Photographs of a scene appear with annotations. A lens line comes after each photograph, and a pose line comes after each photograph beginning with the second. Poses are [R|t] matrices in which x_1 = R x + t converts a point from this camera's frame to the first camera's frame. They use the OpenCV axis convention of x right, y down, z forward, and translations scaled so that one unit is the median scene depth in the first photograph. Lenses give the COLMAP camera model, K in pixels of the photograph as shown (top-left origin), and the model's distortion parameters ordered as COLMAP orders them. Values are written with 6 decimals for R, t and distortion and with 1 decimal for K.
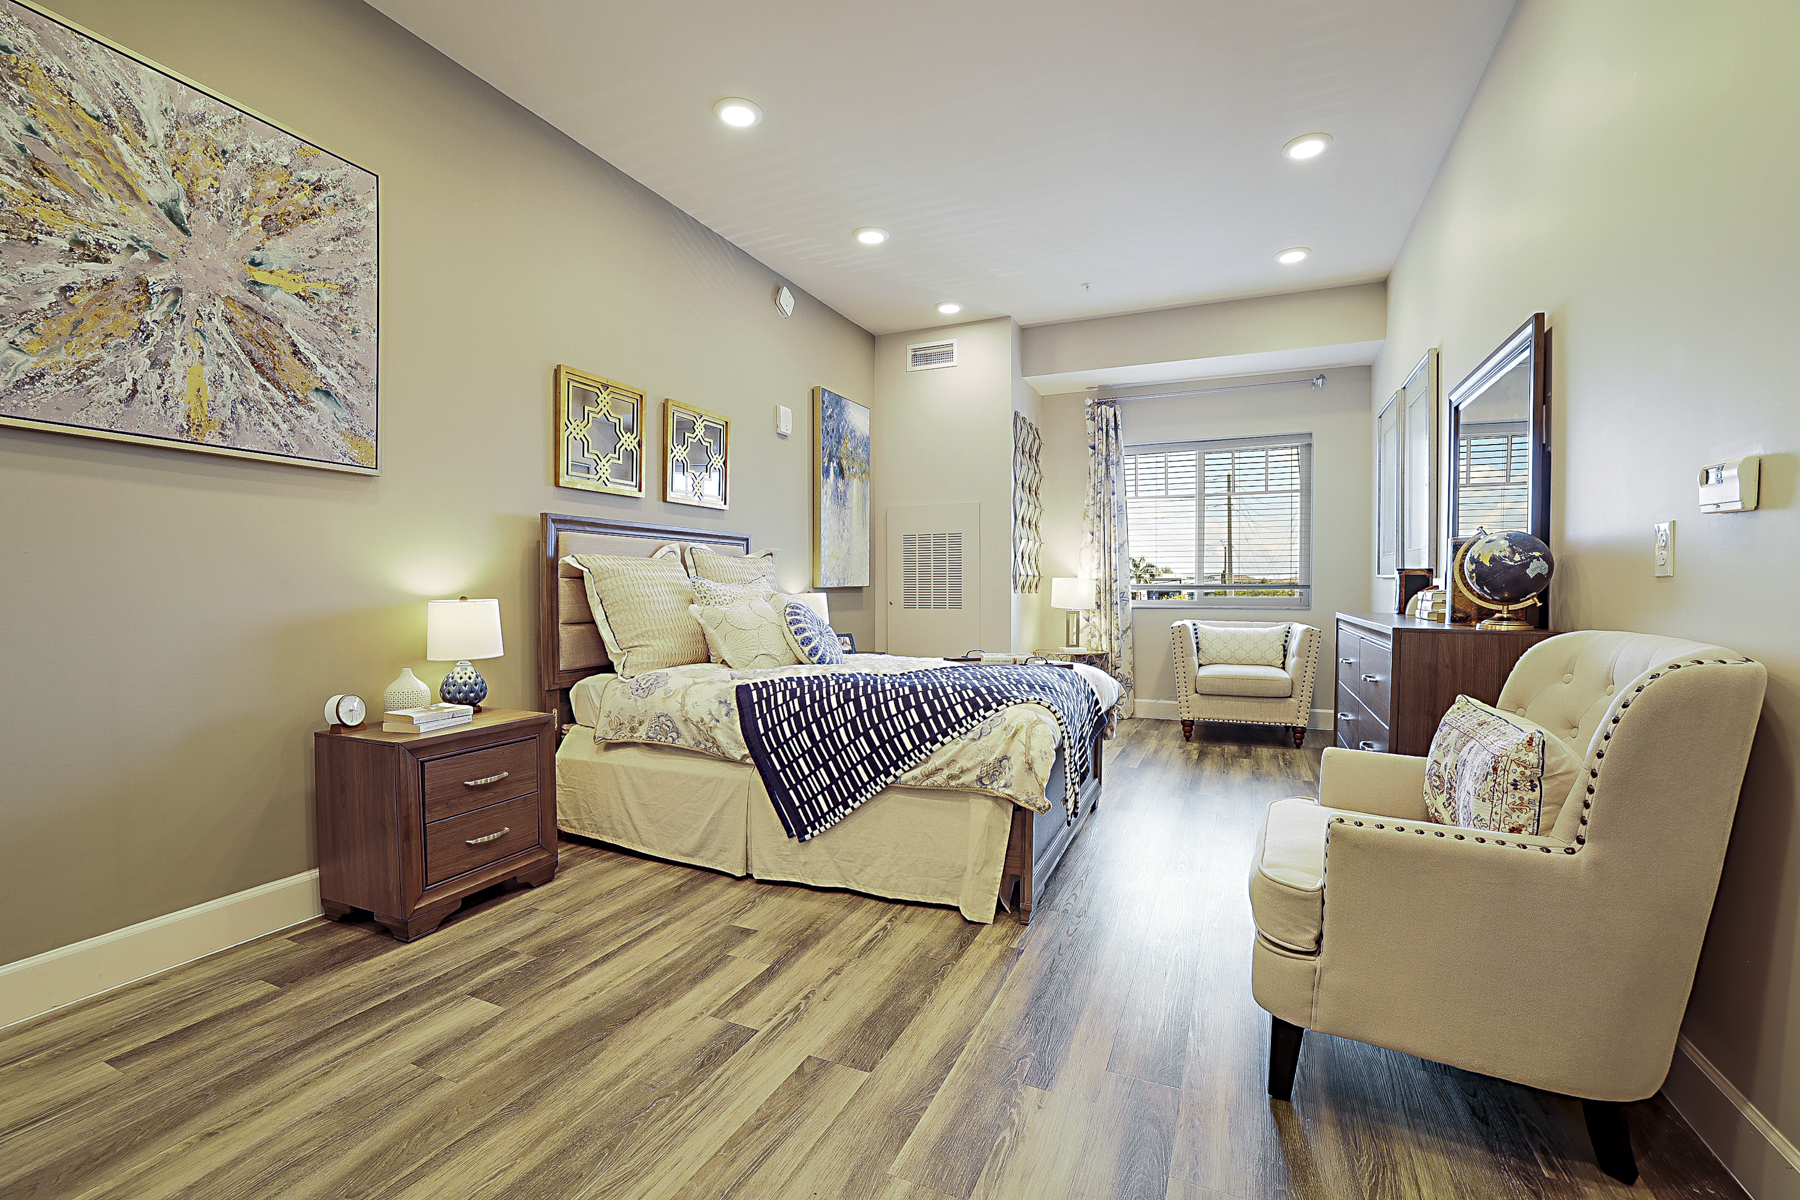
lens RADIAL K [[791.6, 0, 895.5], [0, 791.6, 605.2], [0, 0, 1]] dist [-0.038538, 0.010214]
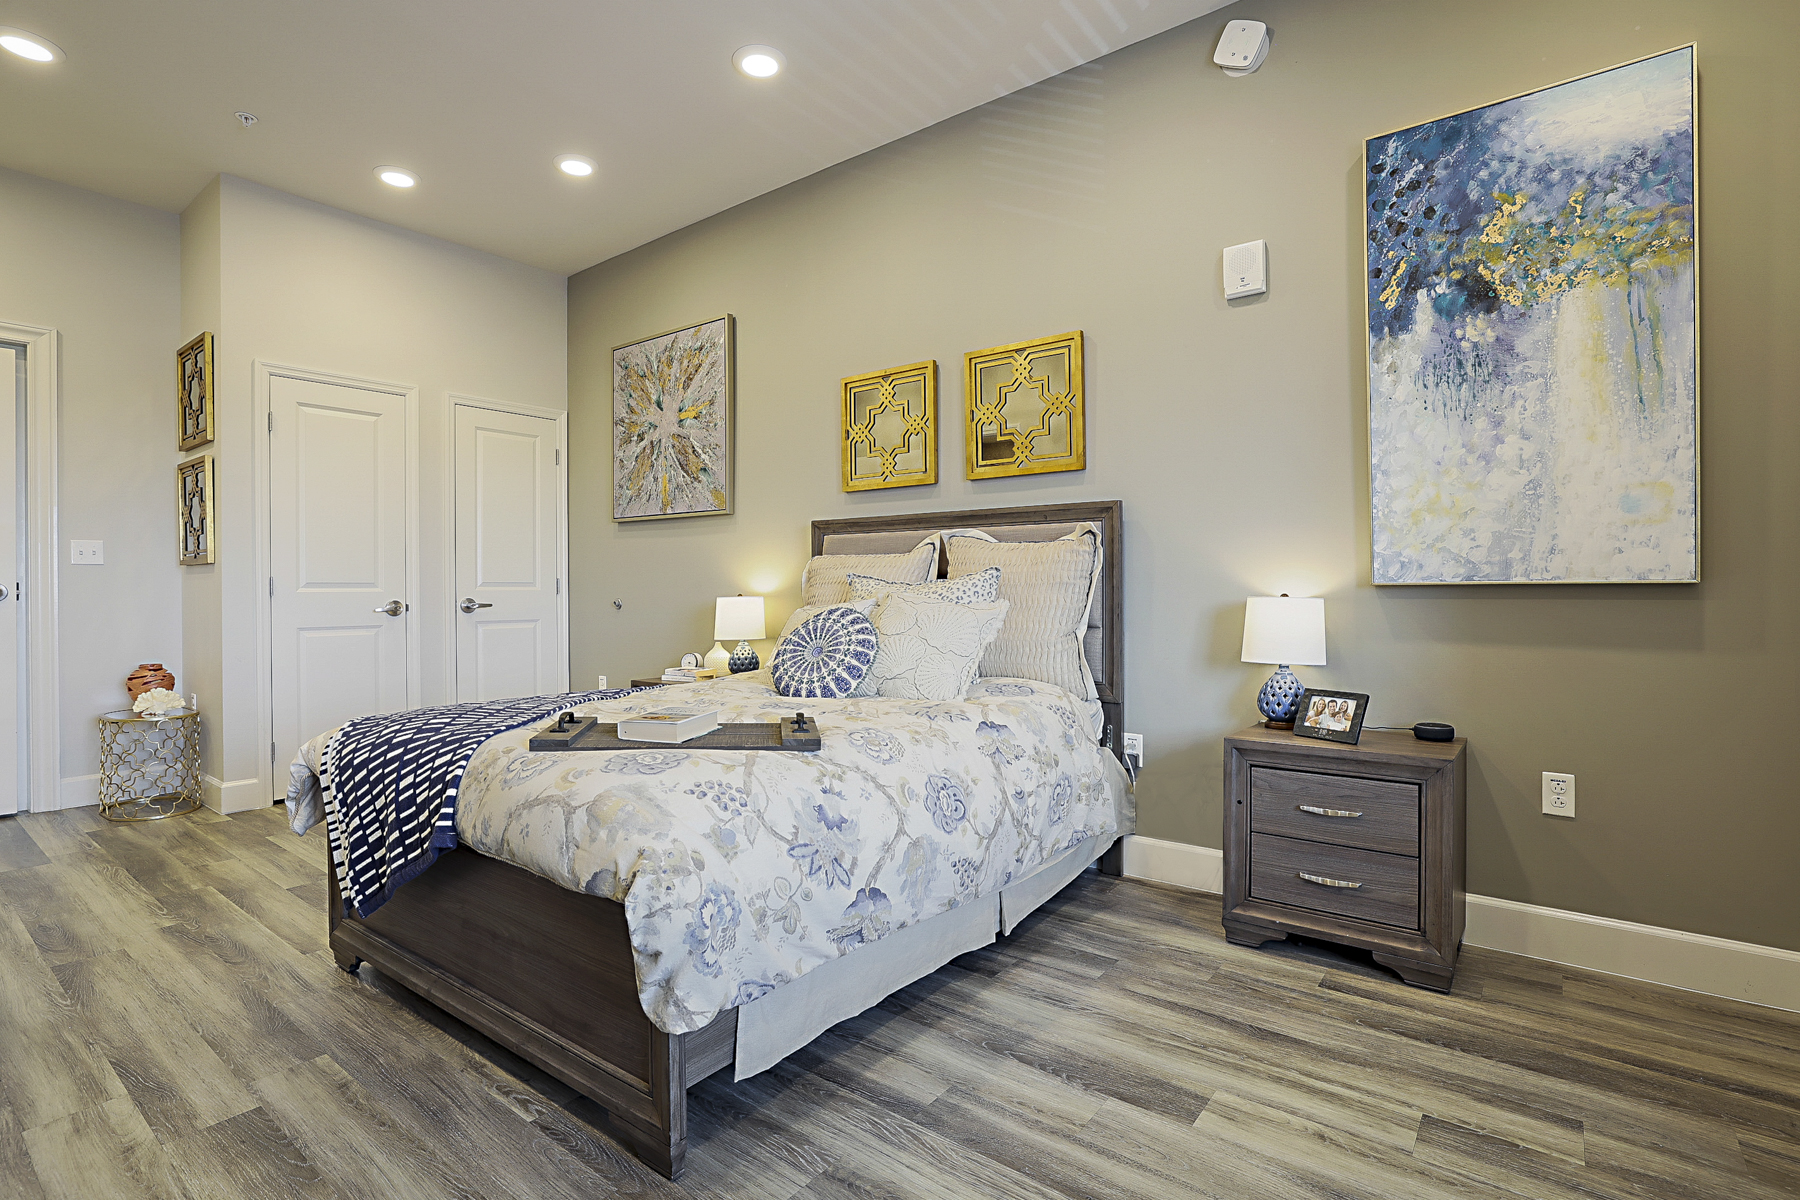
lens RADIAL K [[845.0, 0, 895.1], [0, 845.0, 599.4], [0, 0, 1]] dist [-0.031227, 0.013793]
pose [[-0.234890, 0.024091, -0.971723, 0.920181], [-0.013308, 0.999519, 0.027997, -0.050322], [0.971931, 0.019507, -0.234456, 1.797454]]
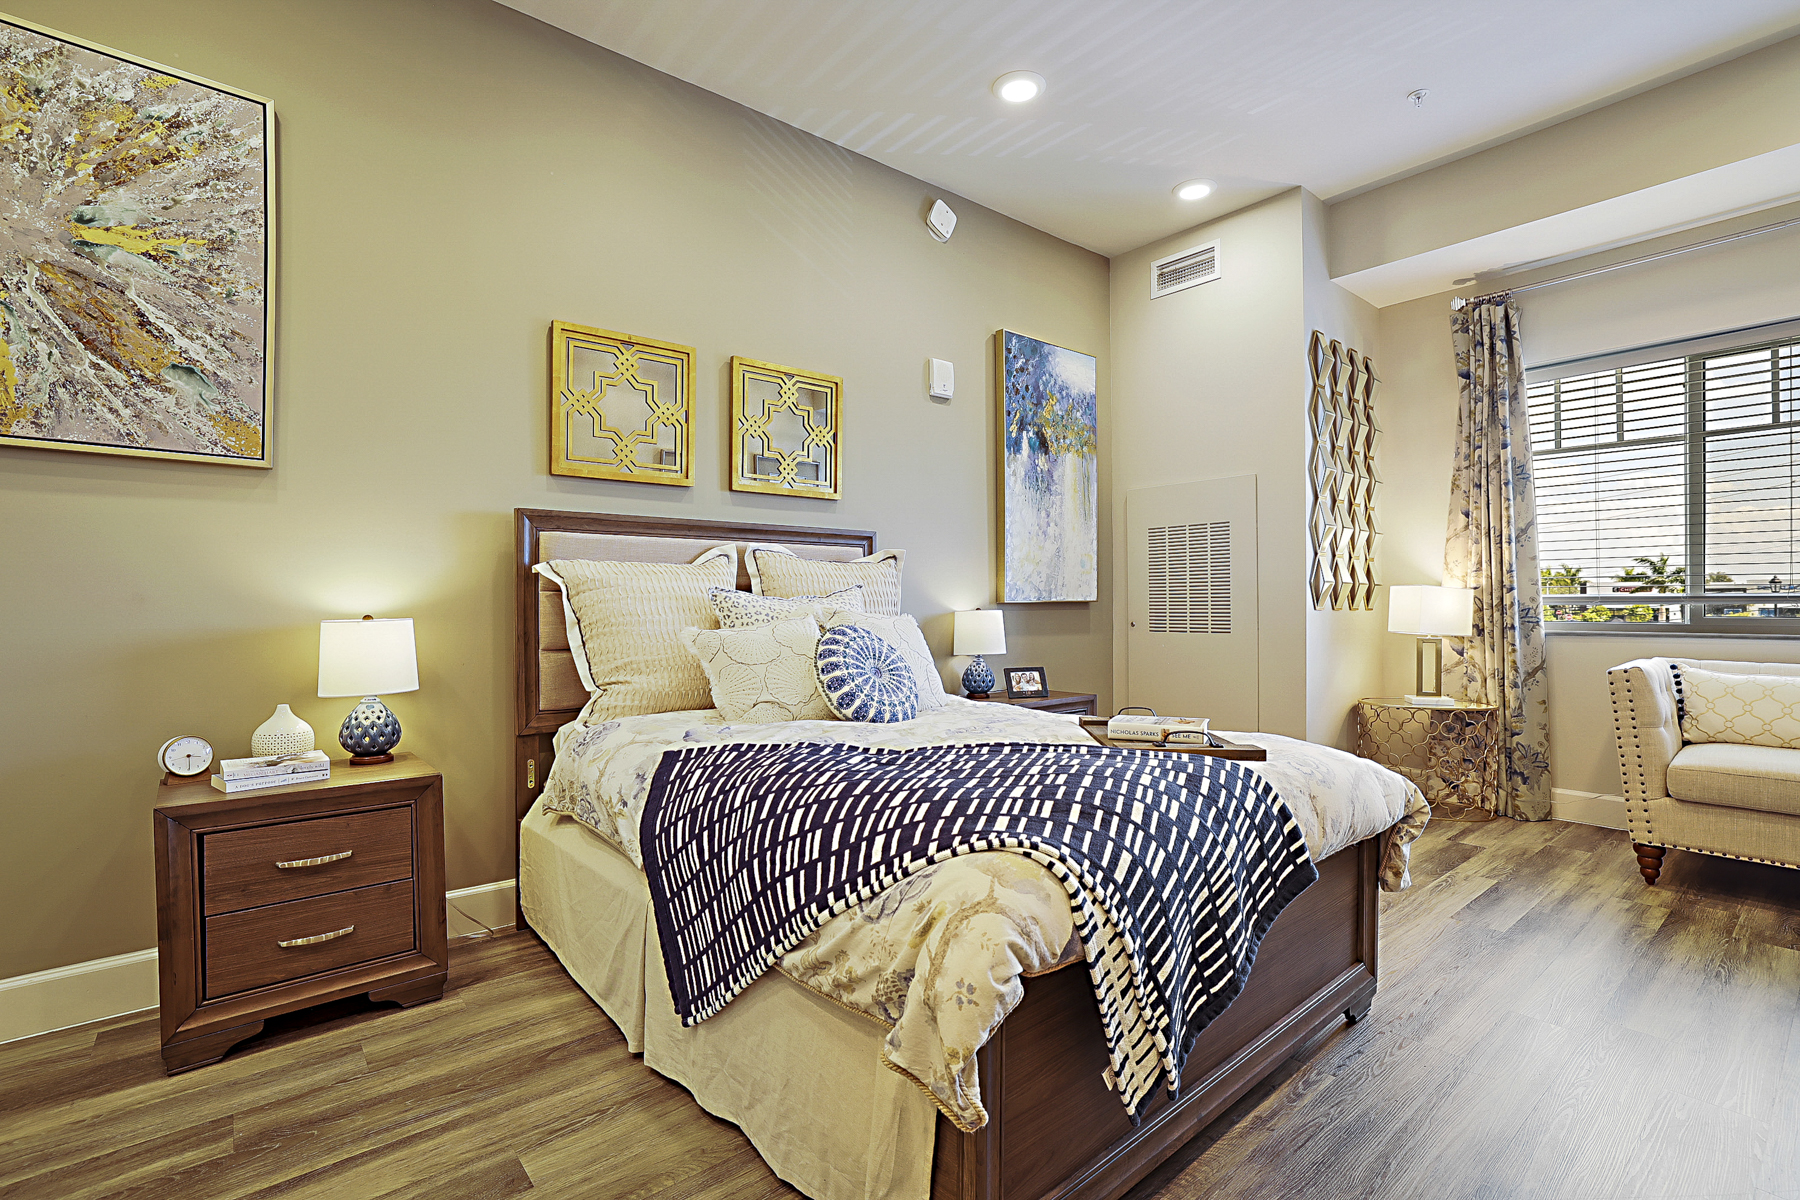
lens RADIAL K [[845.0, 0, 887.4], [0, 845.0, 604.2], [0, 0, 1]] dist [-0.031227, 0.013793]
pose [[0.896516, -0.002997, -0.443002, 0.326282], [-0.006425, 0.999784, -0.019768, -0.009982], [0.442966, 0.020569, 0.896303, 0.530815]]
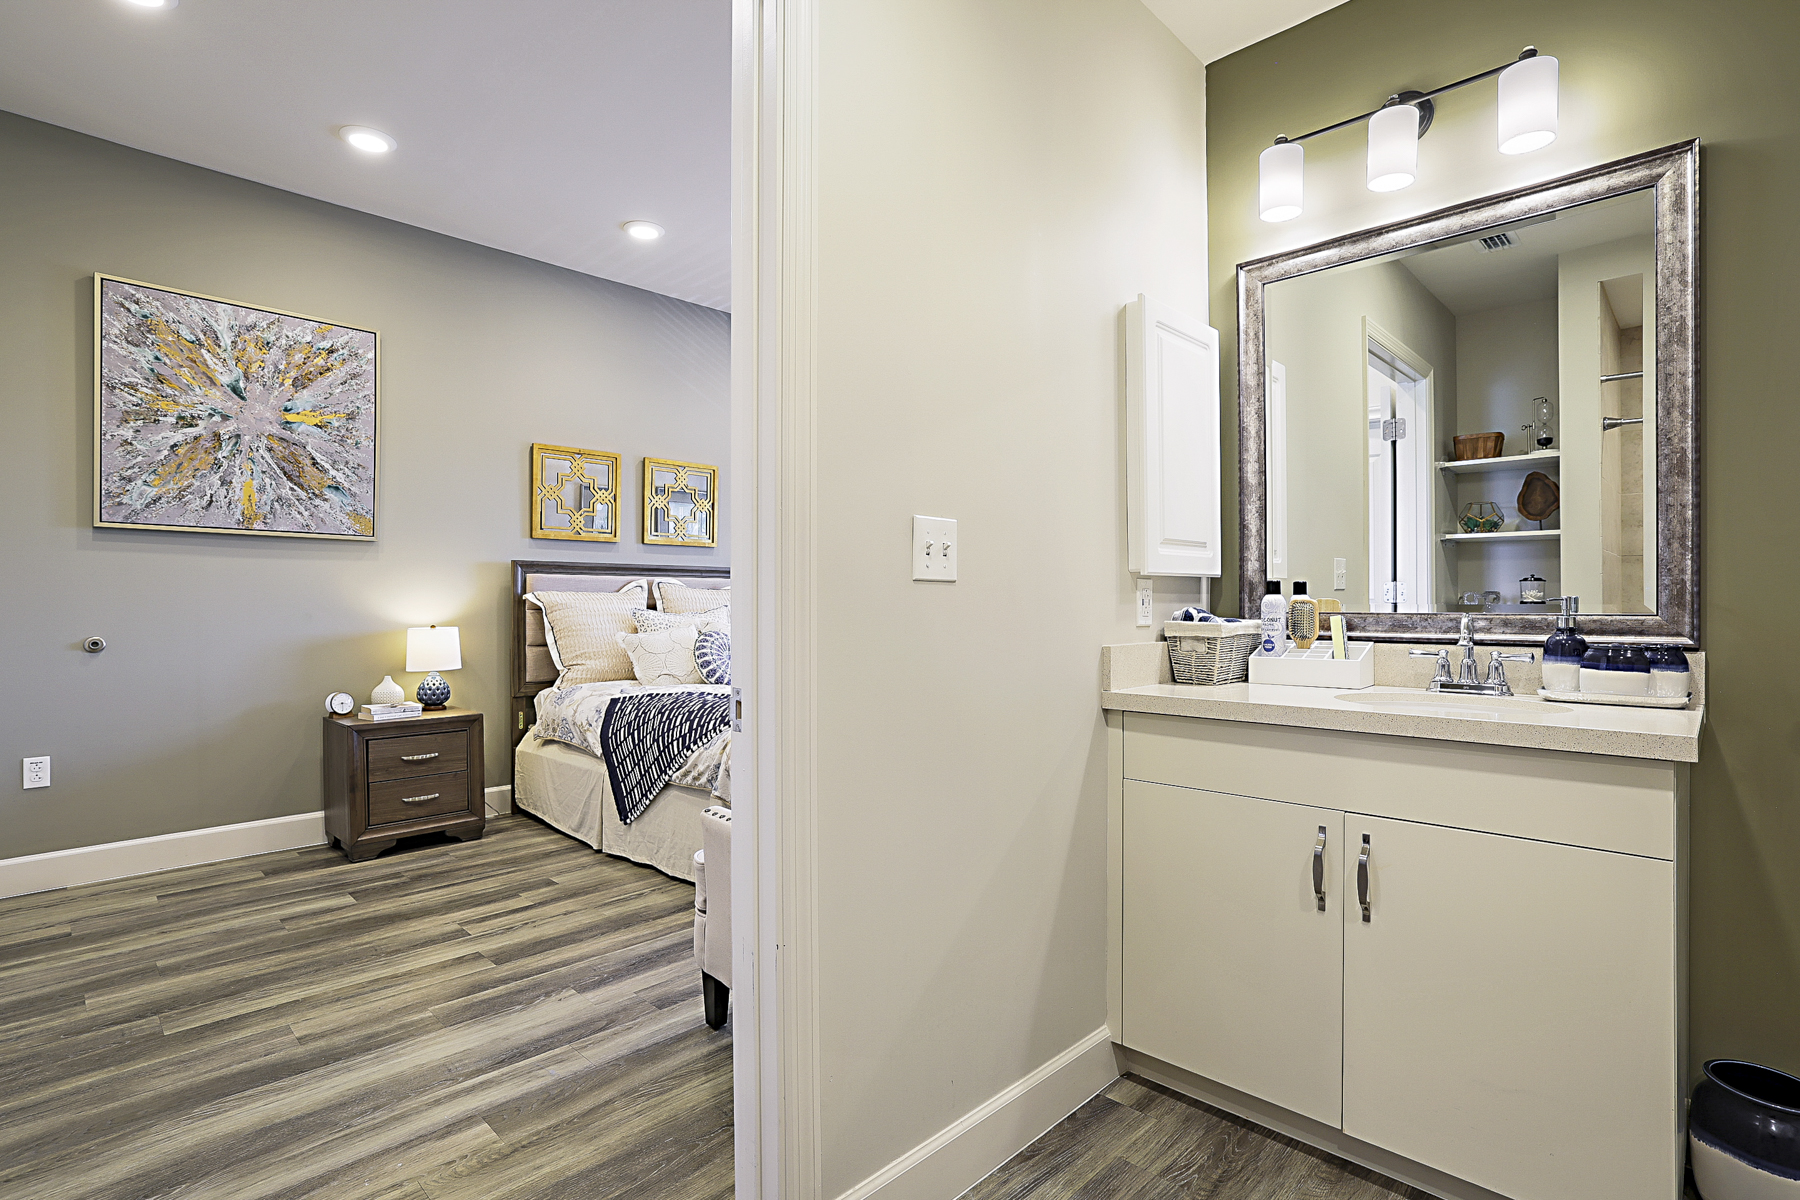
lens RADIAL K [[879.9, 0, 889.7], [0, 879.9, 602.5], [0, 0, 1]] dist [-0.031133, 0.001665]
pose [[0.938371, 0.001566, -0.345627, 0.817564], [-0.008650, 0.999783, -0.018954, -0.032514], [0.345523, 0.020776, 0.938180, -0.182118]]
